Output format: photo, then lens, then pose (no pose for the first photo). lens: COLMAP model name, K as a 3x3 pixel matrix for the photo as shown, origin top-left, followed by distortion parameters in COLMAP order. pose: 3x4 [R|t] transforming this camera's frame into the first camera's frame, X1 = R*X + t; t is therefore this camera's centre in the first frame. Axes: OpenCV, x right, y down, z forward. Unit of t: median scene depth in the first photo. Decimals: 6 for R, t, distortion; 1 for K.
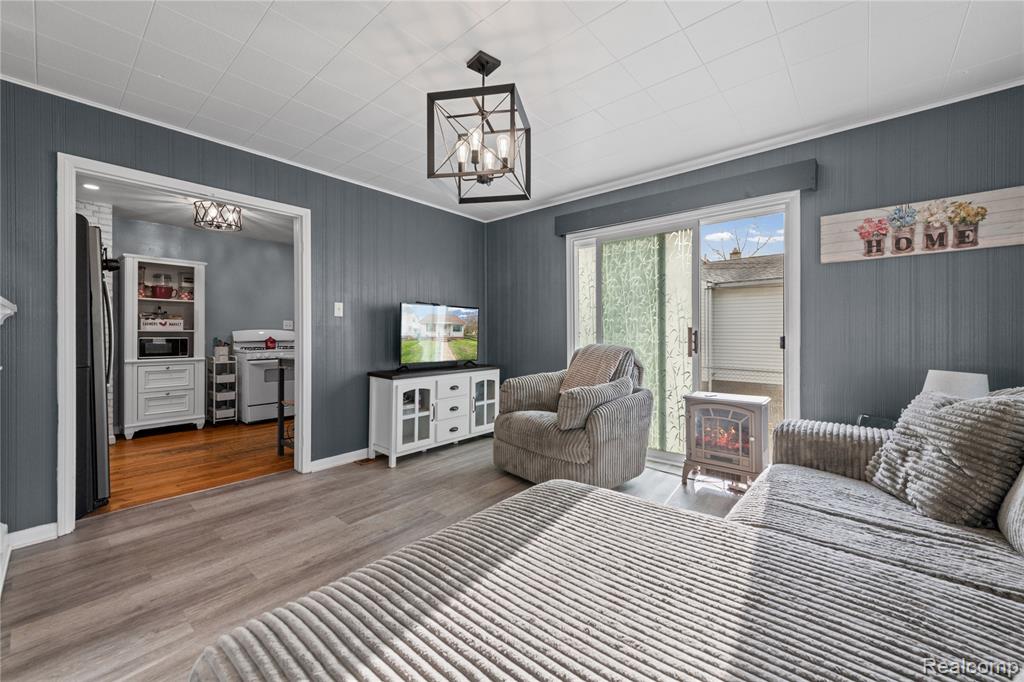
lens RADIAL K [[399.5, 0, 513.4], [0, 399.5, 332.8], [0, 0, 1]] dist [0.010418, -0.000167]
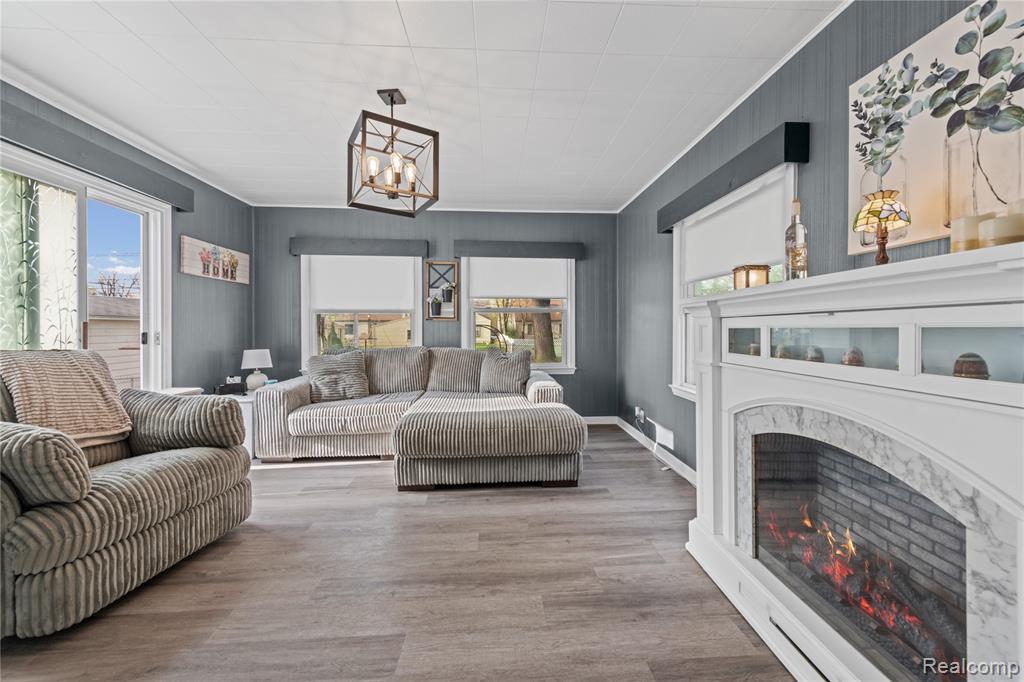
lens RADIAL K [[399.5, 0, 515.2], [0, 399.5, 332.9], [0, 0, 1]] dist [0.010418, -0.000167]
pose [[-0.689199, -0.005139, 0.724554, -0.943877], [0.006442, 0.999892, 0.013220, 0.002688], [-0.724544, 0.013779, -0.689091, 1.253596]]
